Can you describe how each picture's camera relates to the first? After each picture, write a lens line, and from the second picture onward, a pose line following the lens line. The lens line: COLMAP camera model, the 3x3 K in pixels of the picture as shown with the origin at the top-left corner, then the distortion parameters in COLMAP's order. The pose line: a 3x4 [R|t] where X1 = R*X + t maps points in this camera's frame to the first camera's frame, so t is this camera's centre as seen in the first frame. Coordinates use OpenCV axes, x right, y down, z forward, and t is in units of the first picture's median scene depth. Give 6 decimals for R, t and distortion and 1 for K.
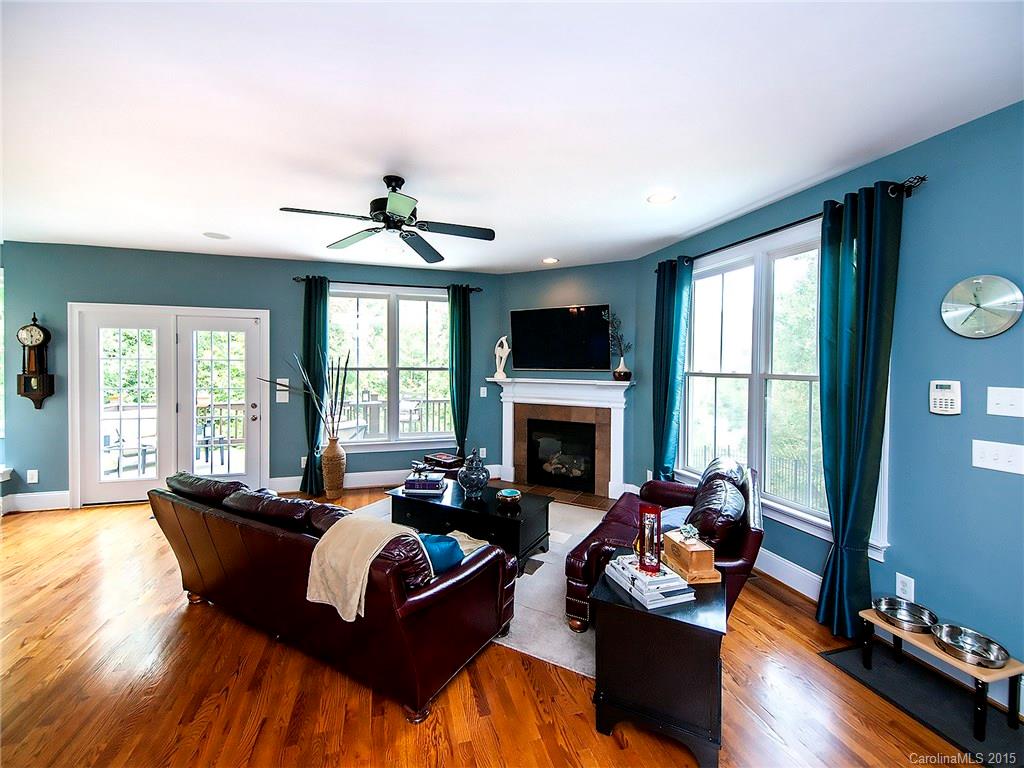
lens RADIAL K [[425.0, 0, 483.8], [0, 425.0, 373.5], [0, 0, 1]] dist [0.014504, -0.000359]
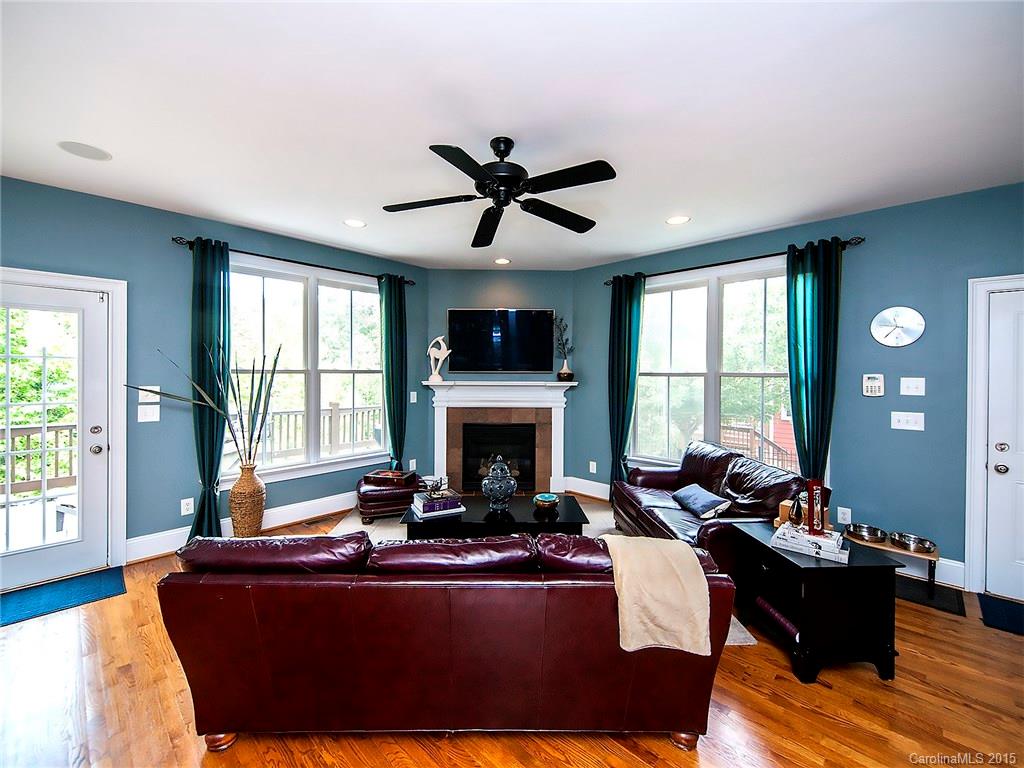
lens RADIAL K [[425.0, 0, 512.0], [0, 425.0, 378.7], [0, 0, 1]] dist [0.014504, -0.000359]
pose [[0.863565, -0.011433, 0.504108, -0.324068], [0.011563, 0.999929, 0.002868, 0.005106], [-0.504105, 0.003352, 0.863636, 0.134775]]
